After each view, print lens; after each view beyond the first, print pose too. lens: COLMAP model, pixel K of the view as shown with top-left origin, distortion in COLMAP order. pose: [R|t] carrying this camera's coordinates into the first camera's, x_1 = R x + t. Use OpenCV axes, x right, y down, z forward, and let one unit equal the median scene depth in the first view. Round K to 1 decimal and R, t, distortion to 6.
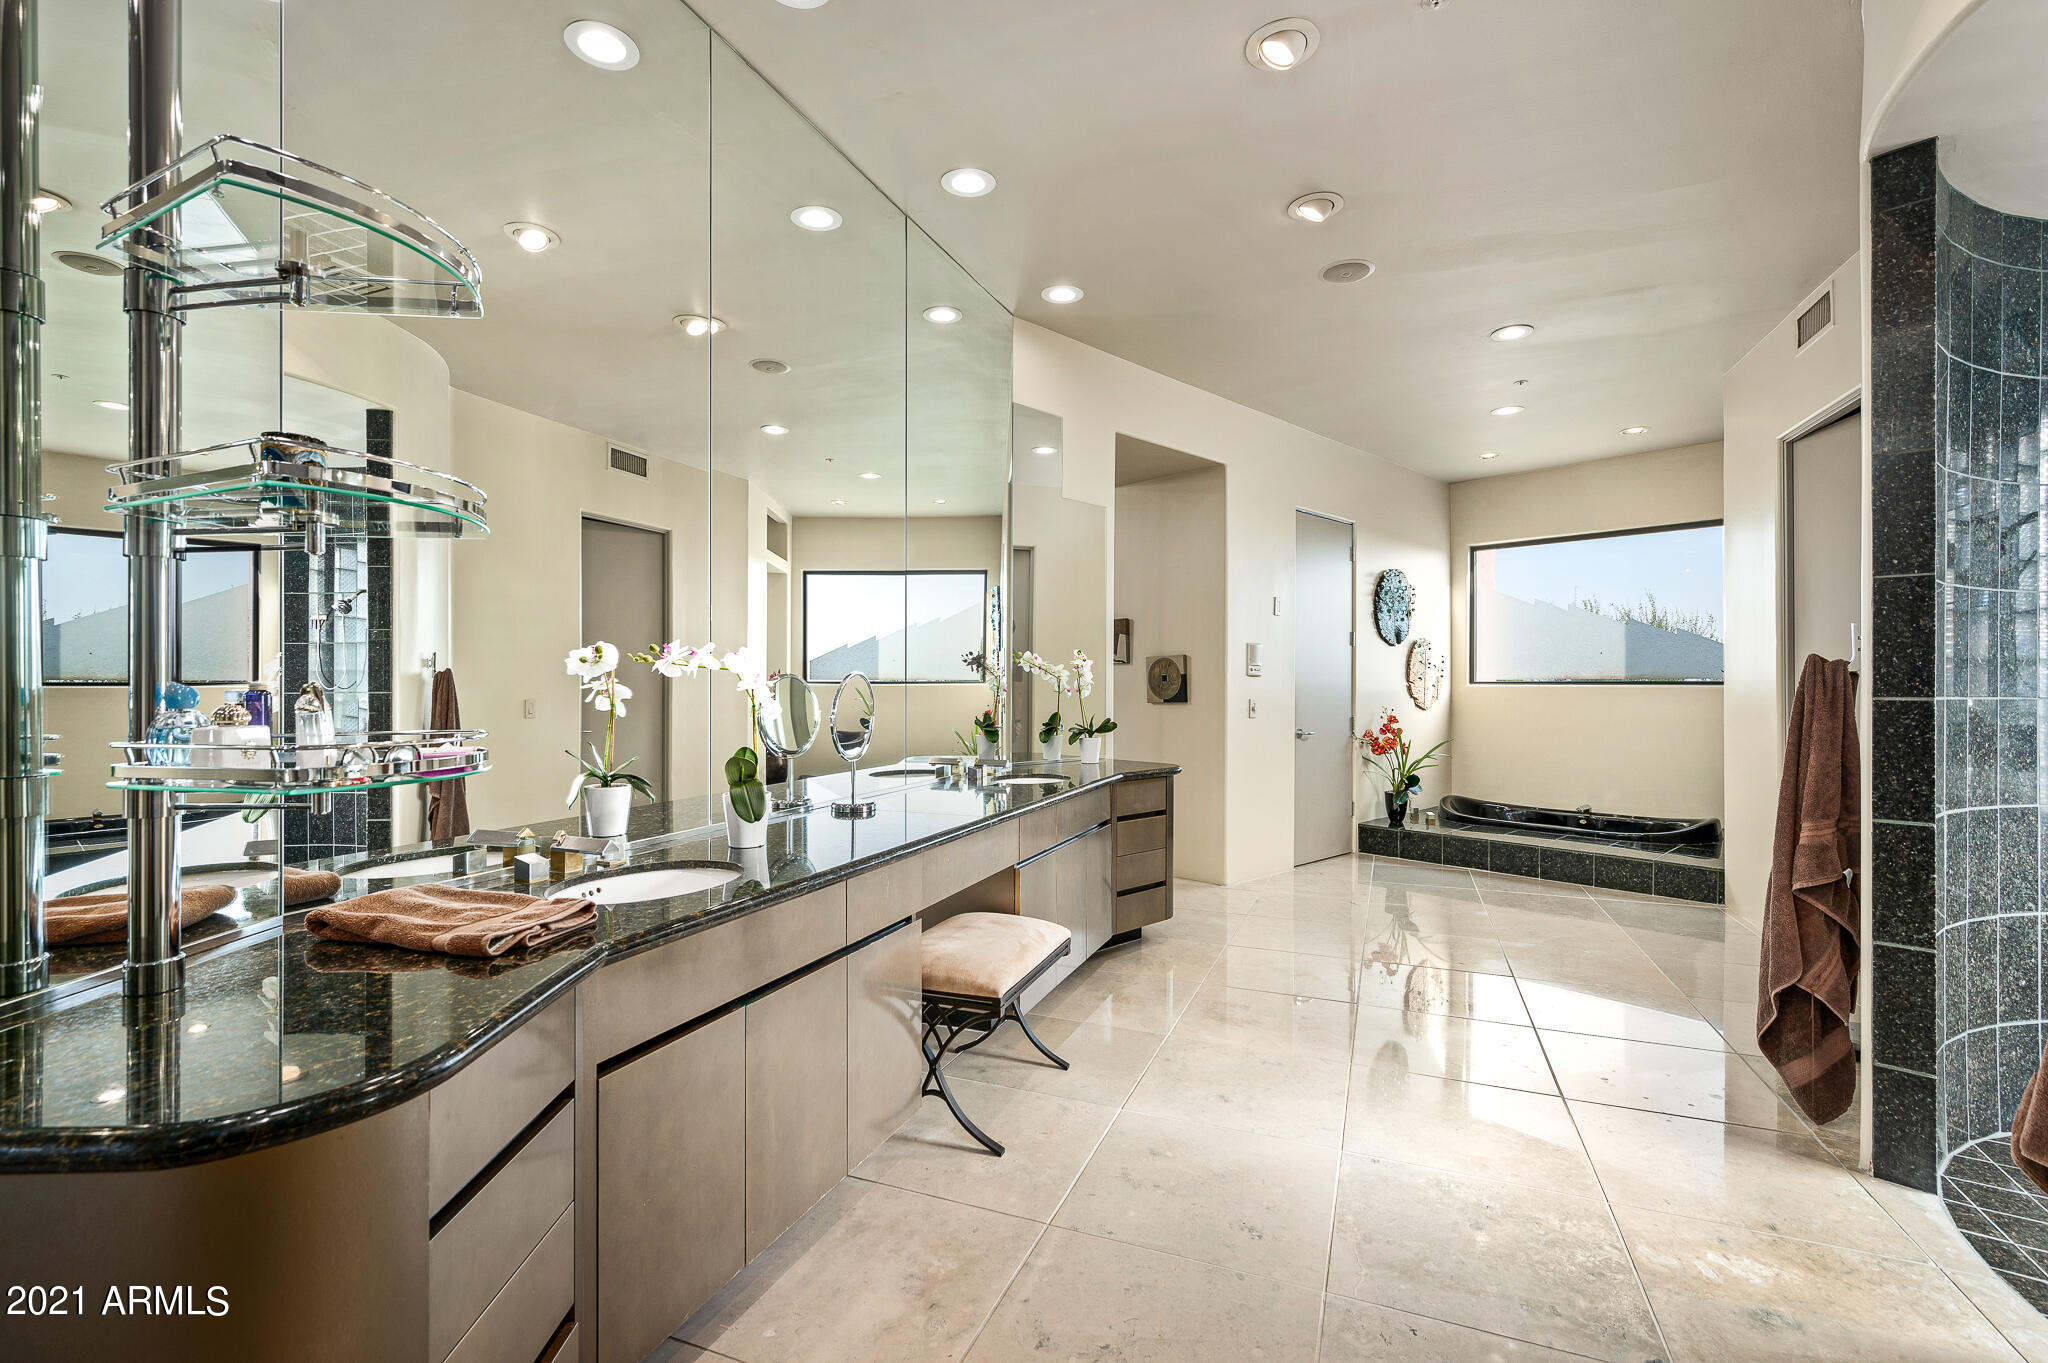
lens RADIAL K [[958.7, 0, 1016.2], [0, 958.7, 683.7], [0, 0, 1]] dist [0.002797, 0.000116]
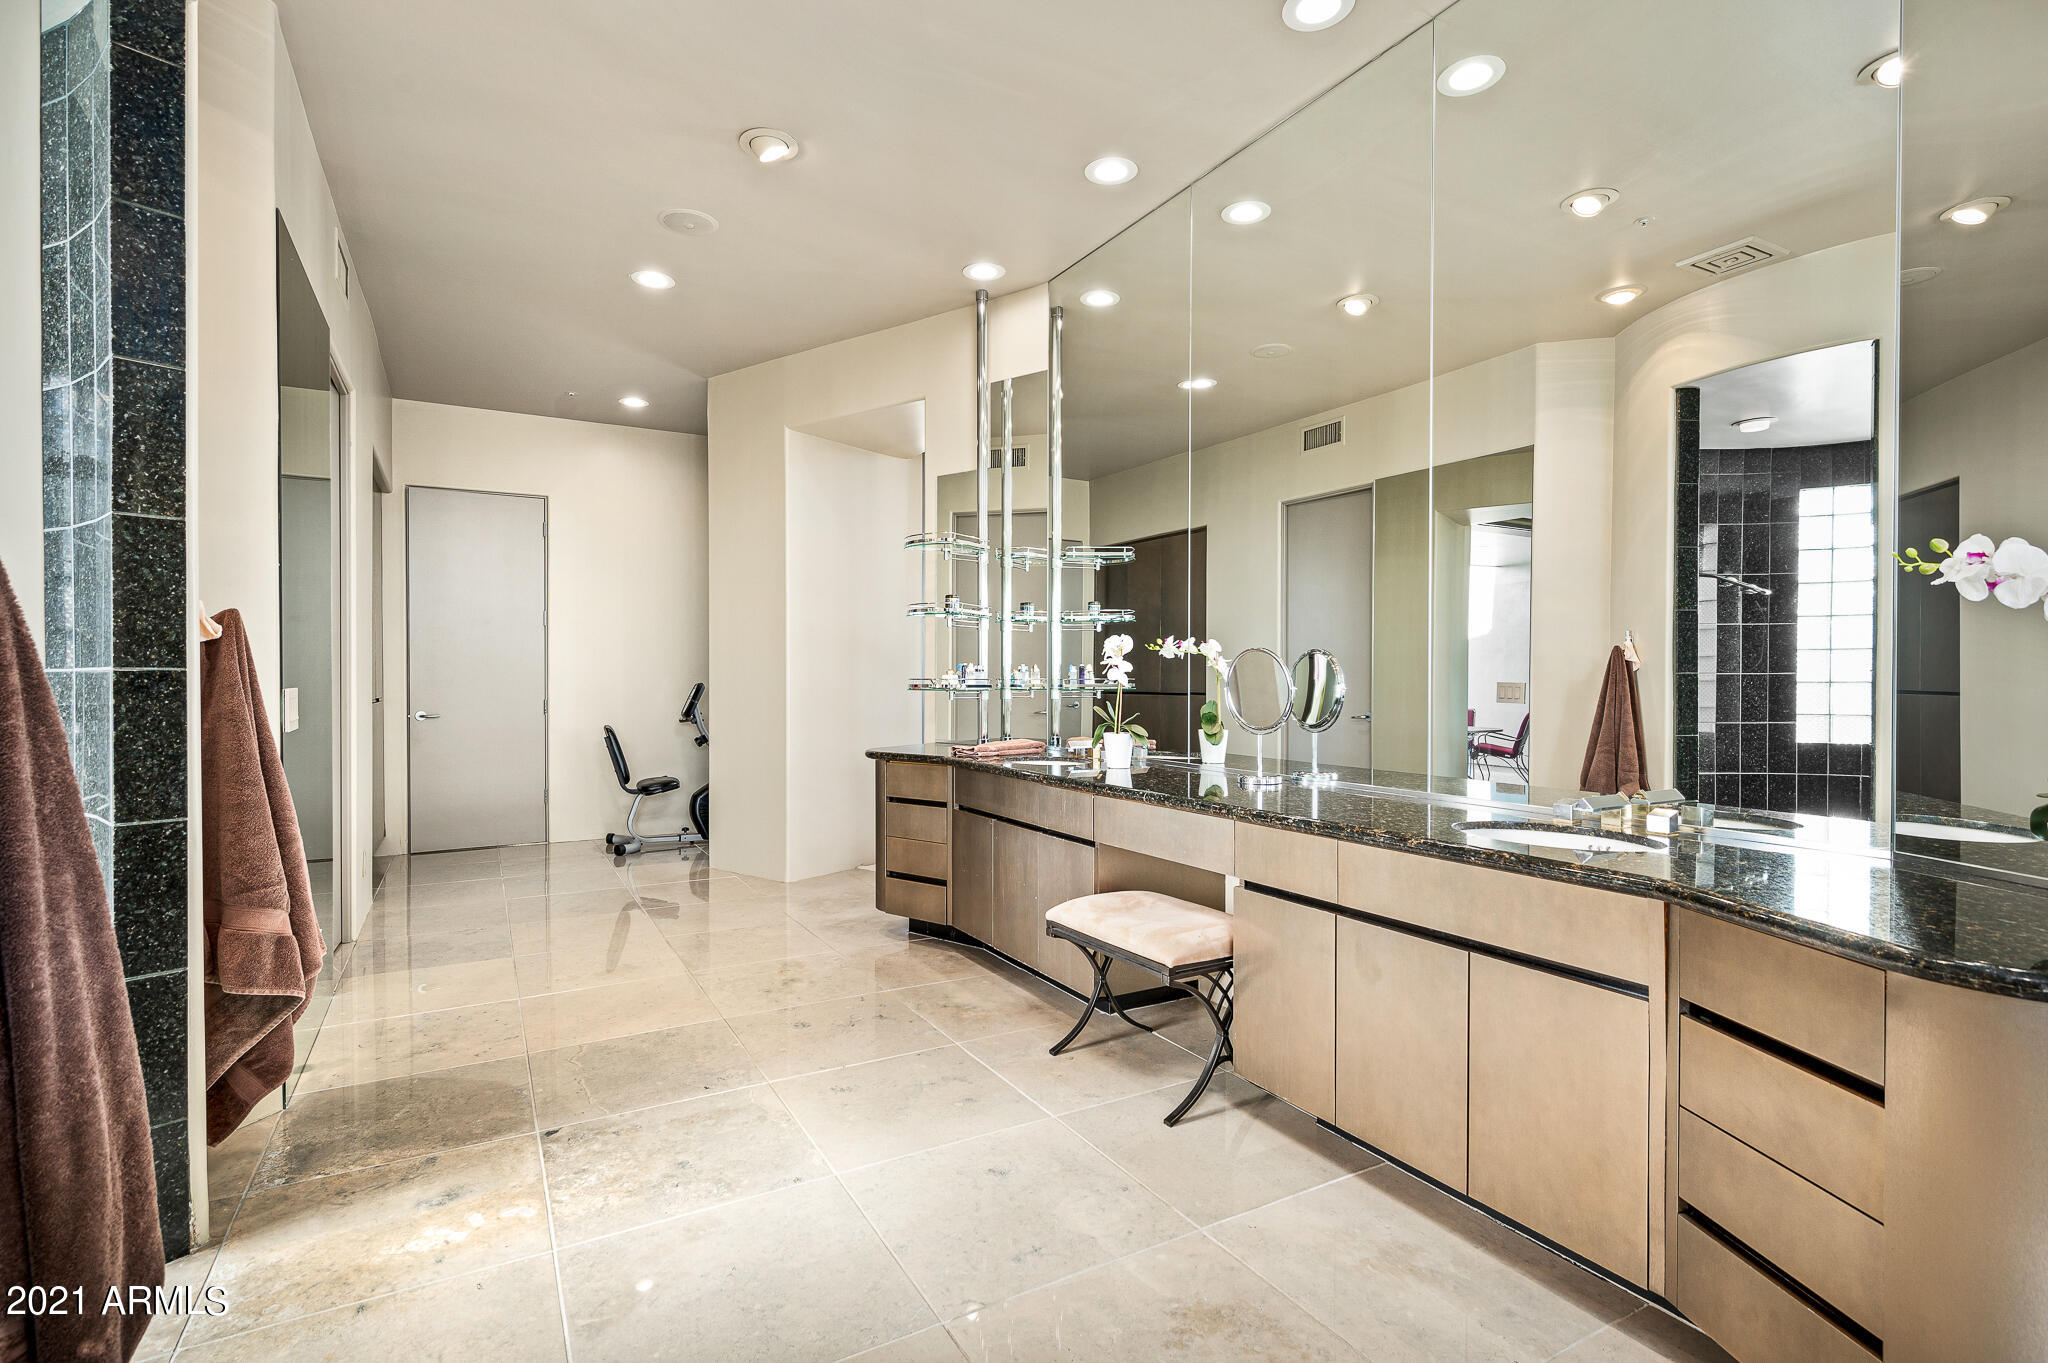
lens RADIAL K [[996.7, 0, 1021.4], [0, 996.7, 680.9], [0, 0, 1]] dist [-0.000718, -0.000023]
pose [[-0.638225, 0.007066, -0.769817, 1.231986], [0.000650, 0.999962, 0.008639, 0.020789], [0.769849, 0.005013, -0.638206, 2.256505]]
